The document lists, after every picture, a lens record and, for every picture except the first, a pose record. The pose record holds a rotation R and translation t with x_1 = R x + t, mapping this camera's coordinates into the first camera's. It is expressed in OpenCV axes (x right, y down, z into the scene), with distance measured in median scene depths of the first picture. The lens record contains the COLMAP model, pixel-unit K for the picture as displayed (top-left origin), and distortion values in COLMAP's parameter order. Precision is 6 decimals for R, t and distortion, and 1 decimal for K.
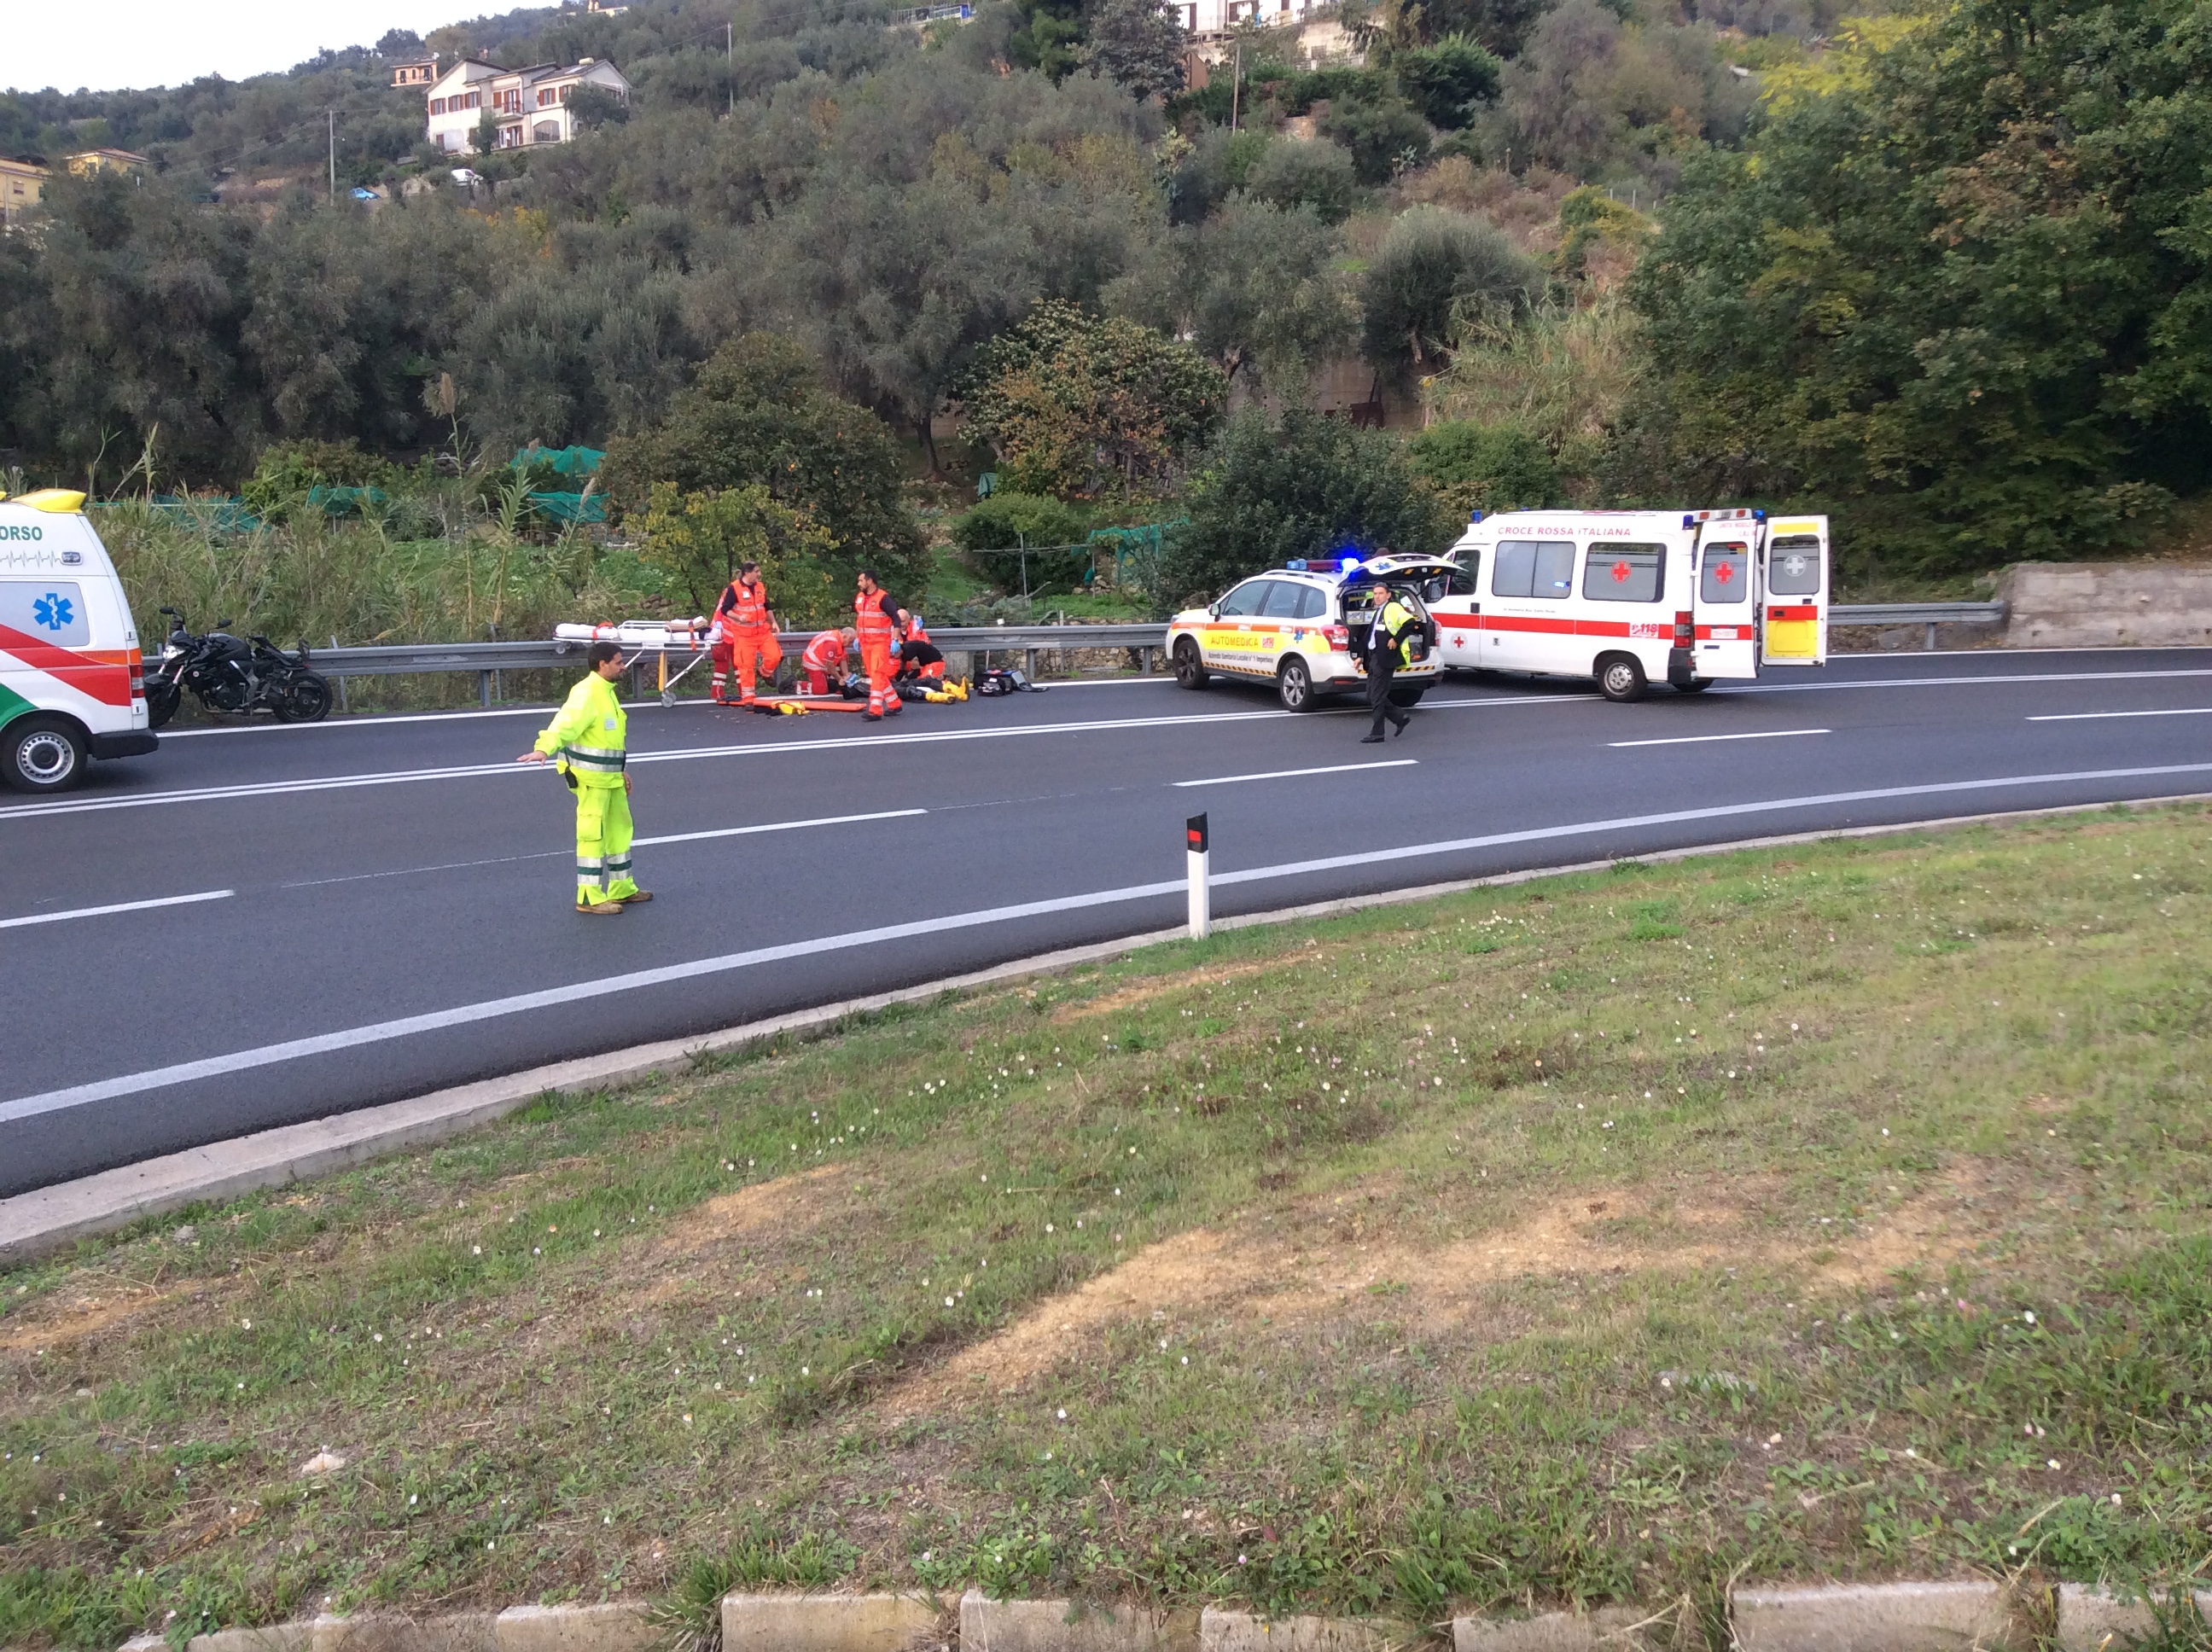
lens RADIAL K [[2016.0, 0, 1101.4], [0, 2016.0, 825.2], [0, 0, 1]] dist [0.185606, -0.372368]
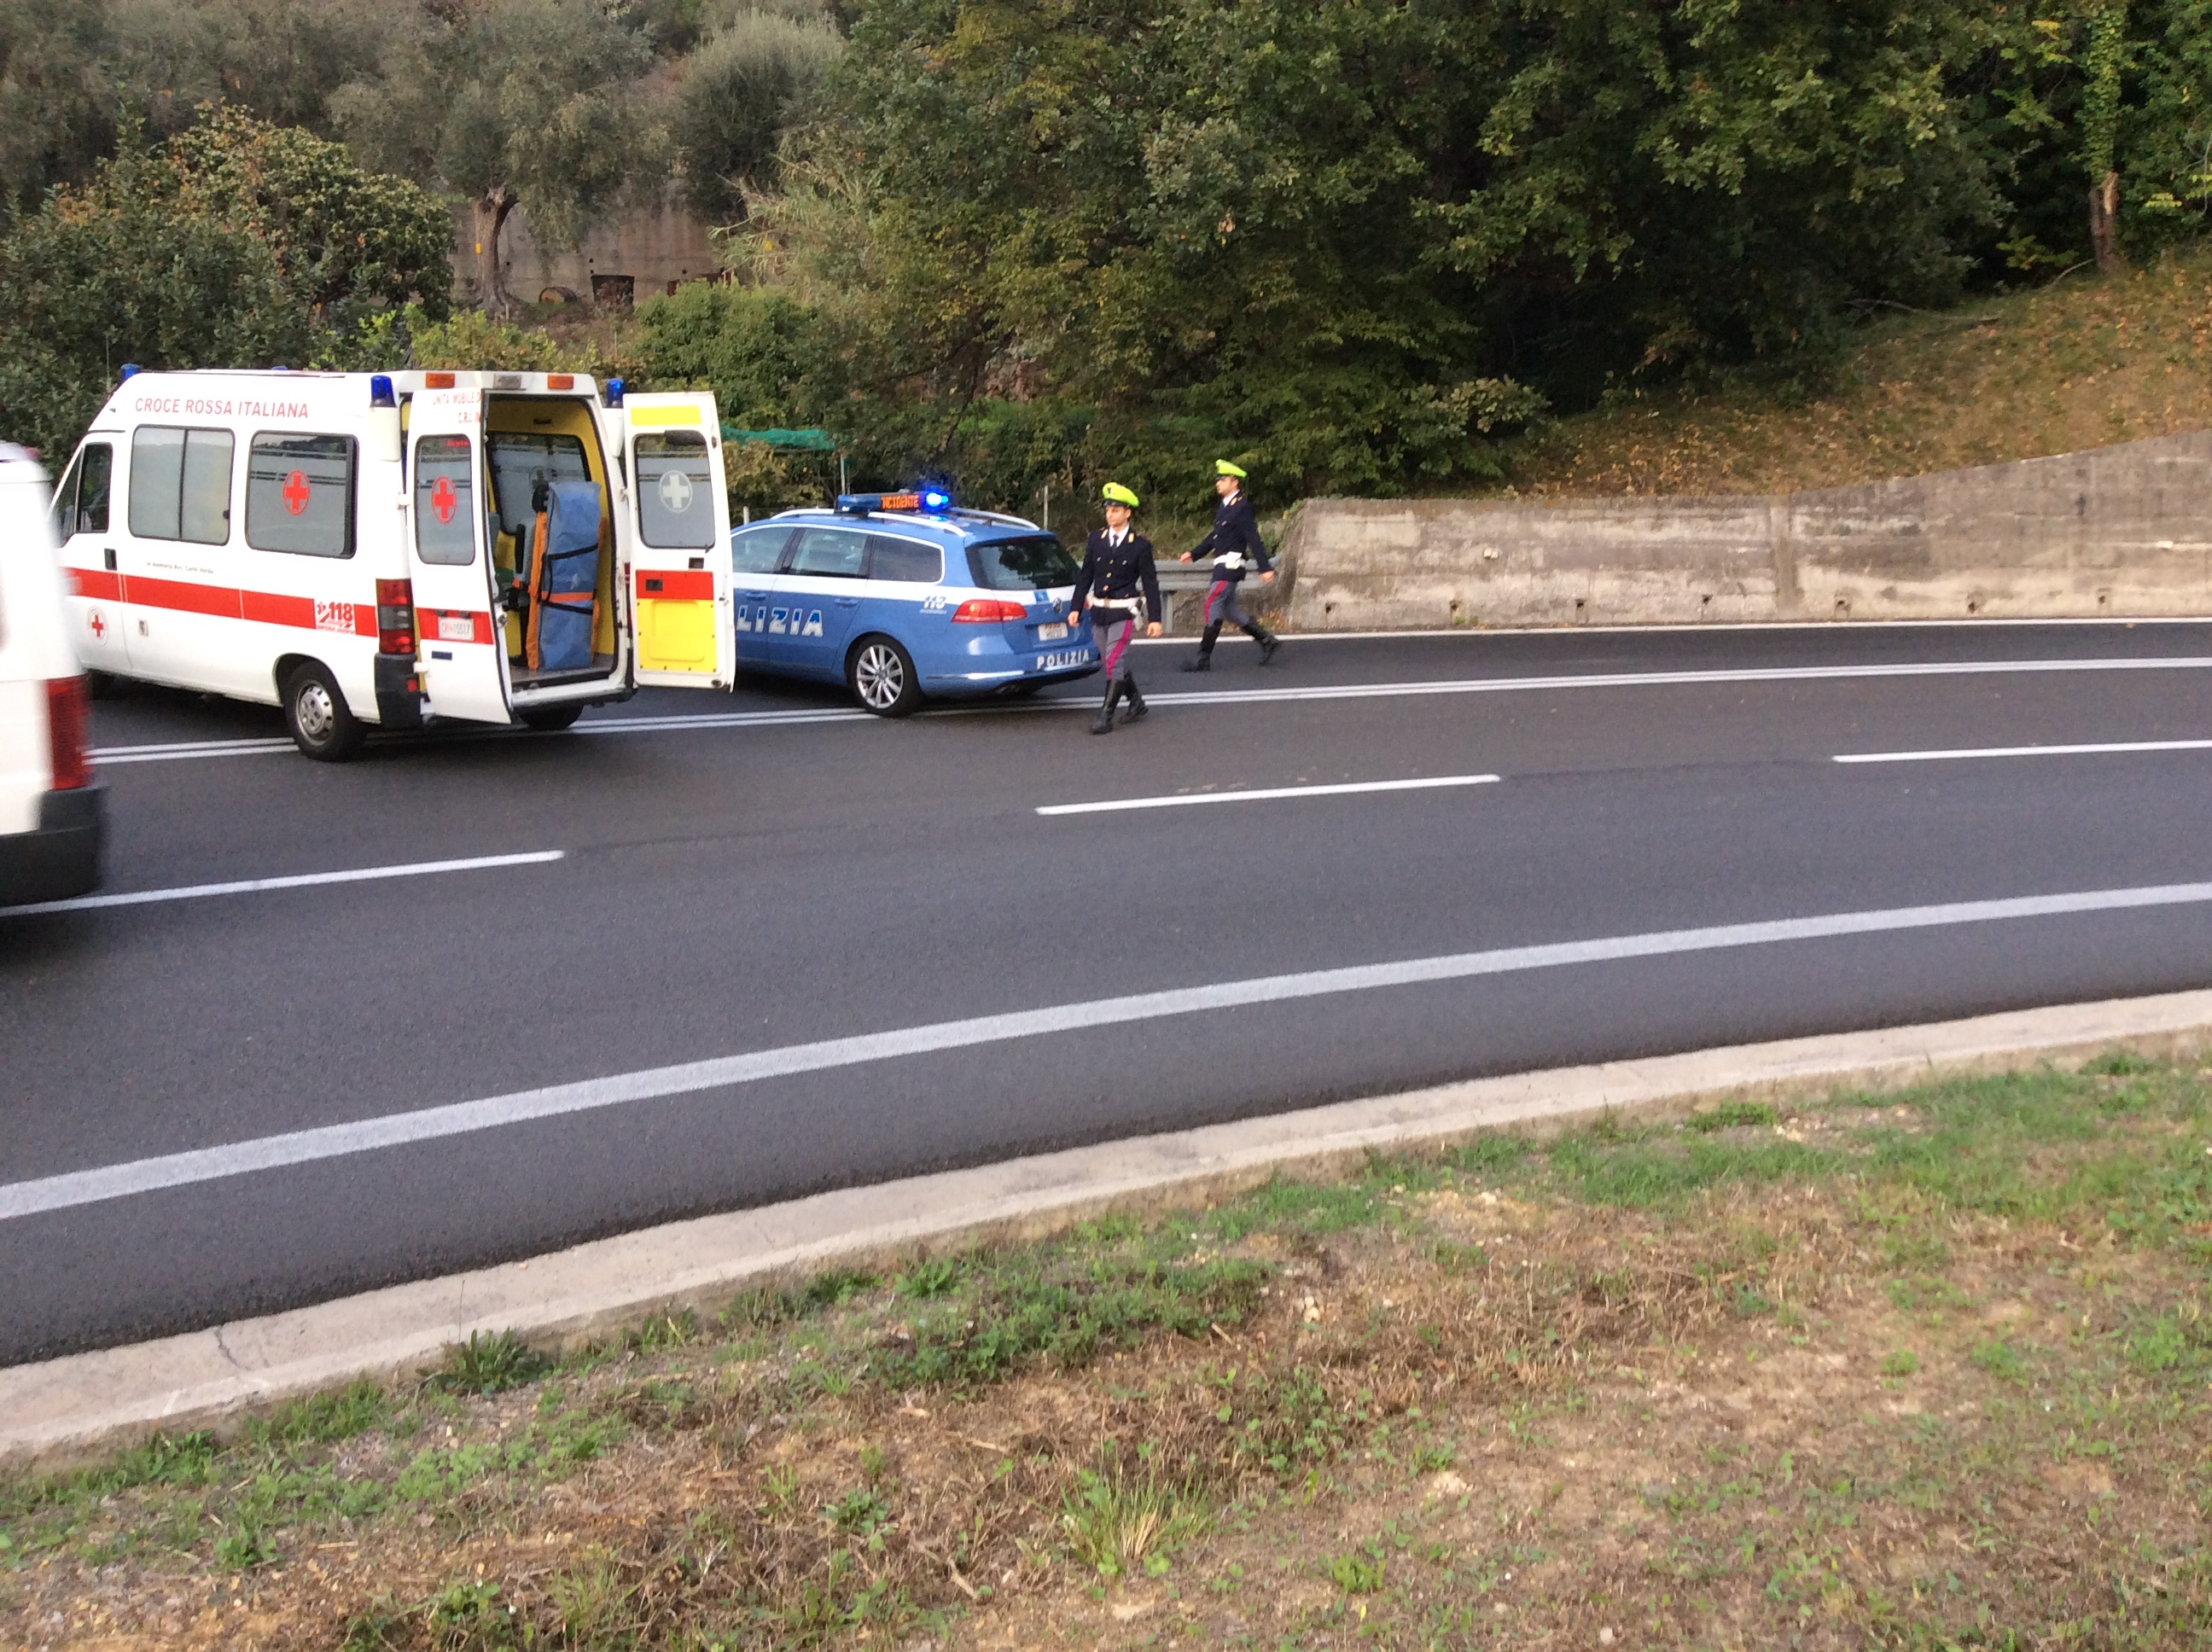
lens RADIAL K [[2005.1, 0, 1105.0], [0, 2005.1, 833.1], [0, 0, 1]] dist [0.178399, -0.366031]
pose [[0.986955, -0.011451, 0.160587, 0.341013], [0.004675, 0.999085, 0.042512, -0.059039], [-0.160926, -0.041207, 0.986106, 0.454825]]
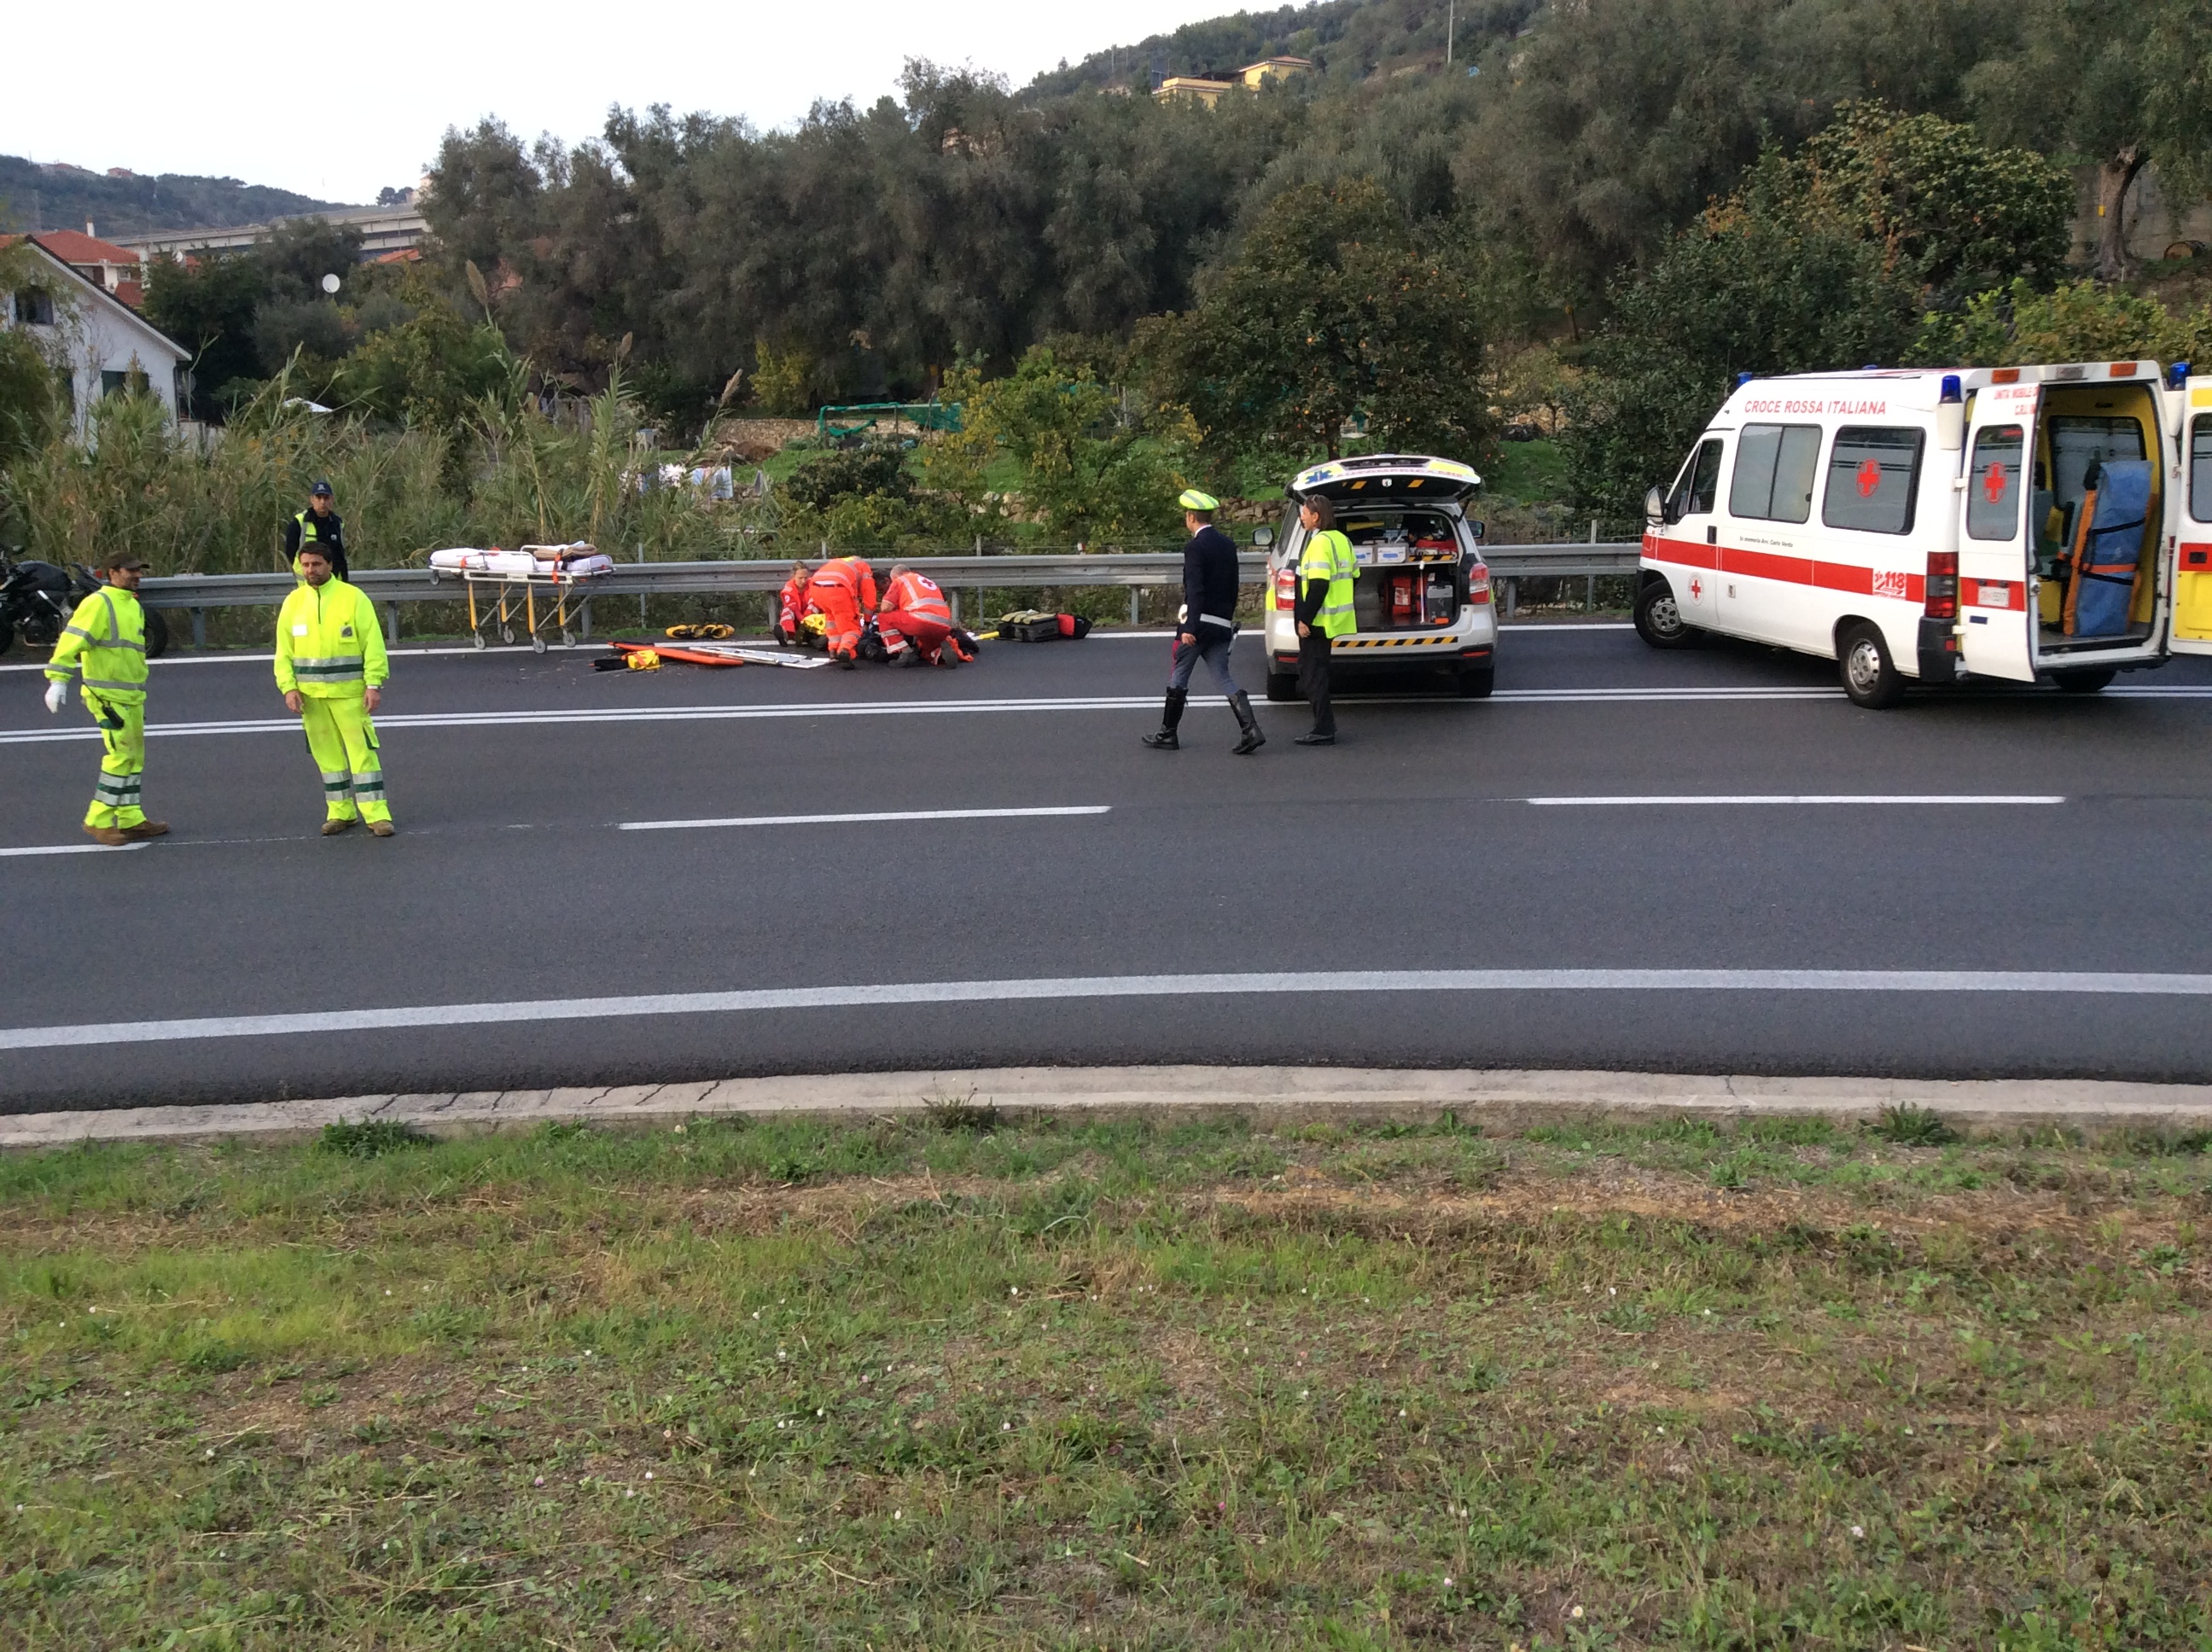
lens RADIAL K [[2013.6, 0, 1105.1], [0, 2013.6, 824.6], [0, 0, 1]] dist [0.188599, -0.414846]
pose [[0.839775, 0.088042, -0.535749, 0.364555], [-0.056716, 0.995591, 0.074710, -0.055029], [0.539965, -0.032354, 0.841066, 0.375536]]
